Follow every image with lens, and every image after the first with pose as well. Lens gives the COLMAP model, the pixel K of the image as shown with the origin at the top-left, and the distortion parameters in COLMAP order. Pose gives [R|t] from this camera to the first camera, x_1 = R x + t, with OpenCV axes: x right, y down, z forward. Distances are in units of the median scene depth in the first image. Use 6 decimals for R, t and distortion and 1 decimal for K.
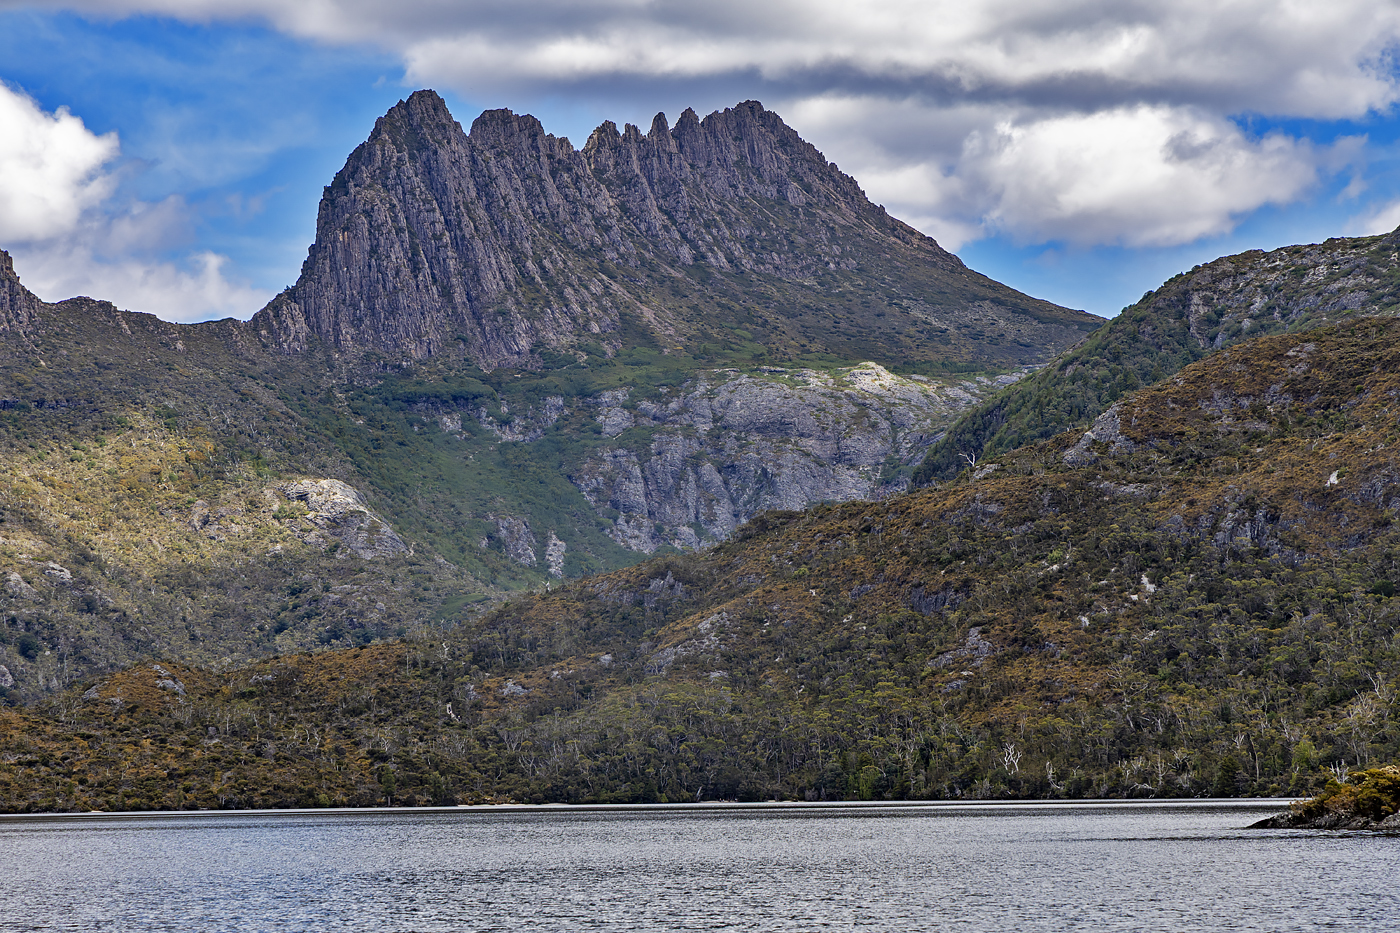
lens RADIAL K [[4121.8, 0, 700.2], [0, 4121.8, 468.9], [0, 0, 1]] dist [0.010469, 0.000000]
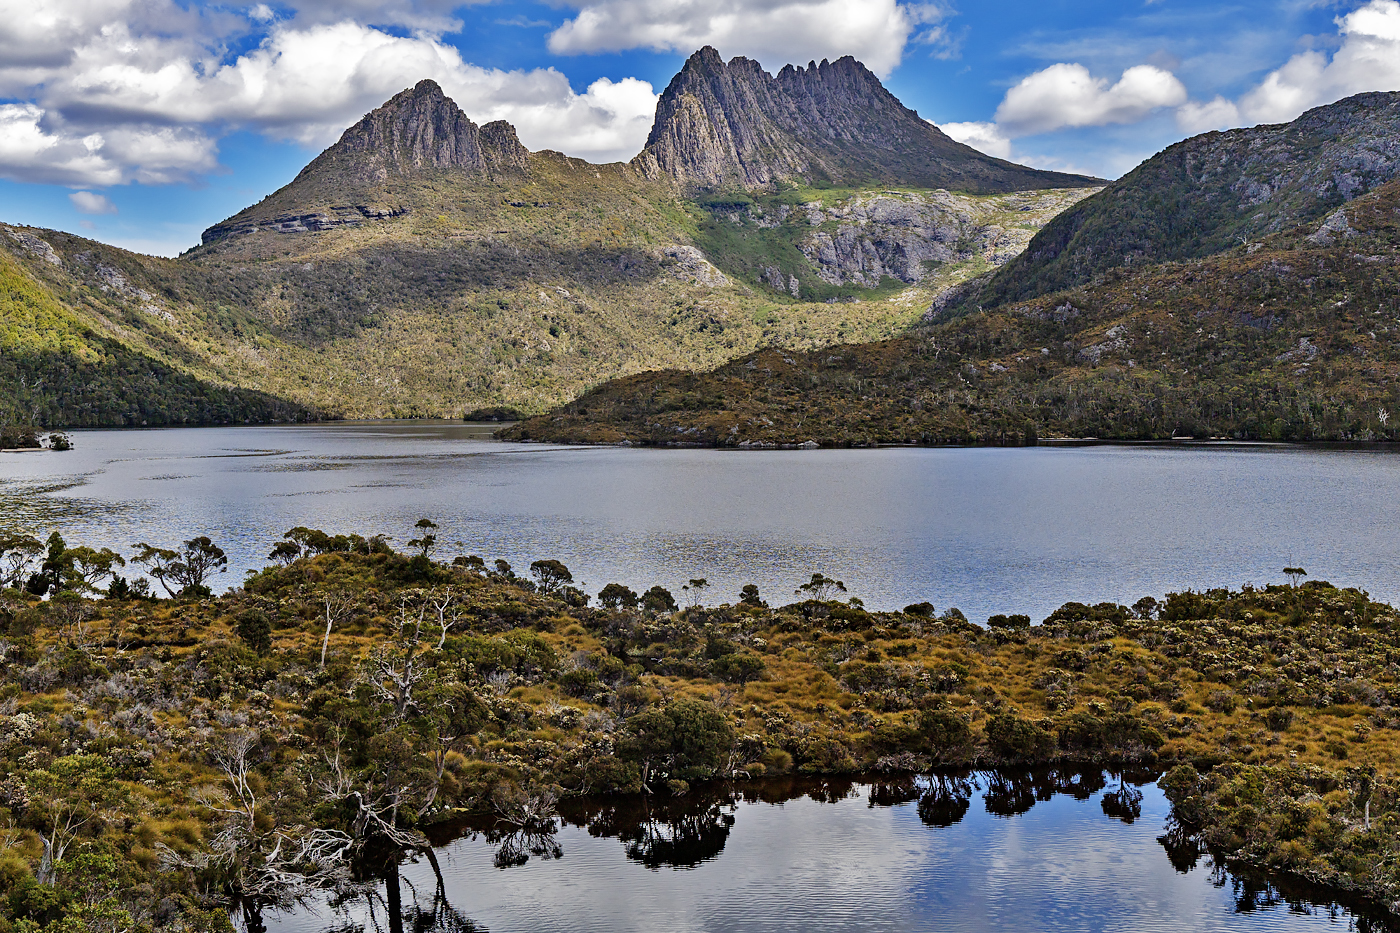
lens RADIAL K [[1850.5, 0, 653.1], [0, 1850.5, 467.9], [0, 0, 1]] dist [0.051321, 0.000000]
pose [[0.999773, 0.012415, 0.017310, -0.120984], [-0.014424, 0.992515, 0.121268, 0.000819], [-0.015675, -0.121490, 0.992469, 0.116915]]
